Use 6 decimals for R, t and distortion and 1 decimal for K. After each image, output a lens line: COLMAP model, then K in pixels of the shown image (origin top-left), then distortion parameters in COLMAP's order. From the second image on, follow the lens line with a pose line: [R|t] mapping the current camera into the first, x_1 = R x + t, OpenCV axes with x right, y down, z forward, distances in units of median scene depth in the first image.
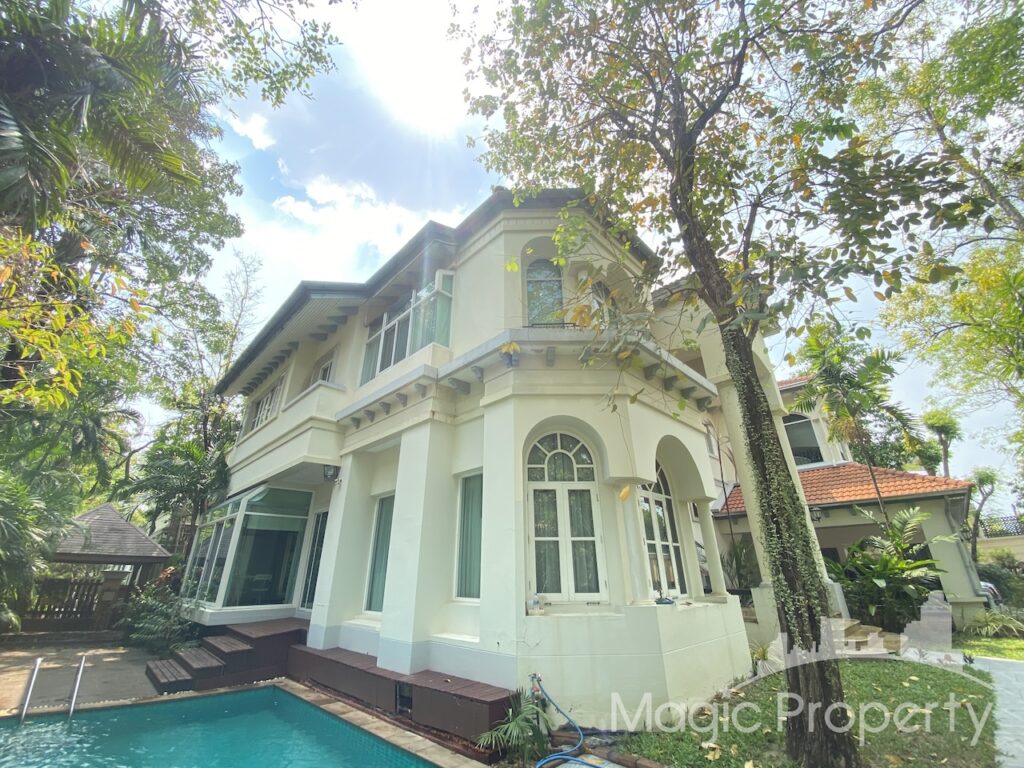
lens RADIAL K [[412.5, 0, 510.1], [0, 412.5, 381.0], [0, 0, 1]] dist [0.016811, -0.017041]
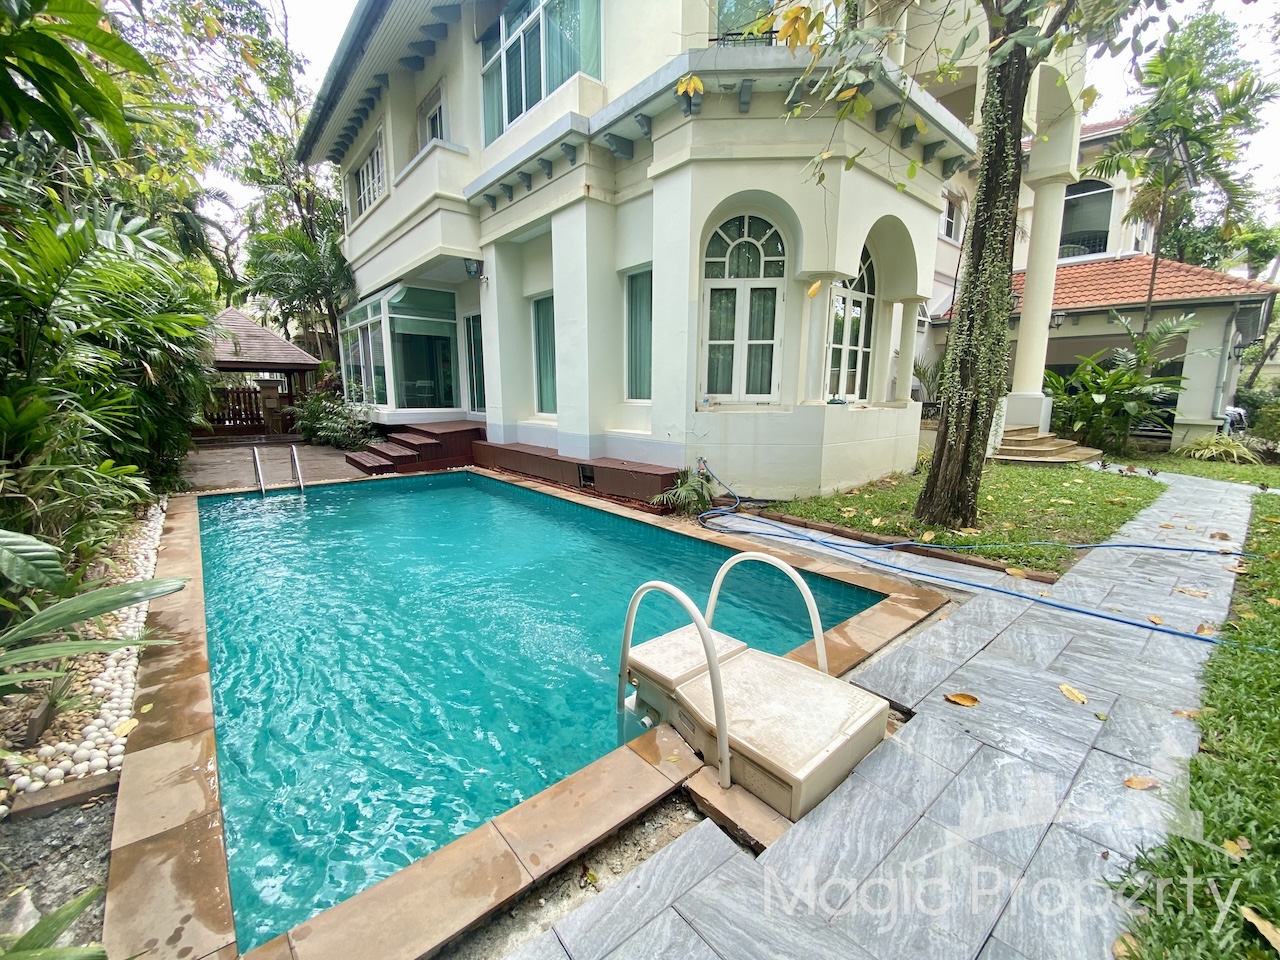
lens RADIAL K [[515.6, 0, 641.0], [0, 515.6, 480.5], [0, 0, 1]] dist [0.016811, -0.017041]
pose [[0.997116, 0.025164, -0.071606, -0.001590], [0.019975, 0.823174, 0.567438, -0.019959], [0.073223, -0.567232, 0.820296, -0.113199]]
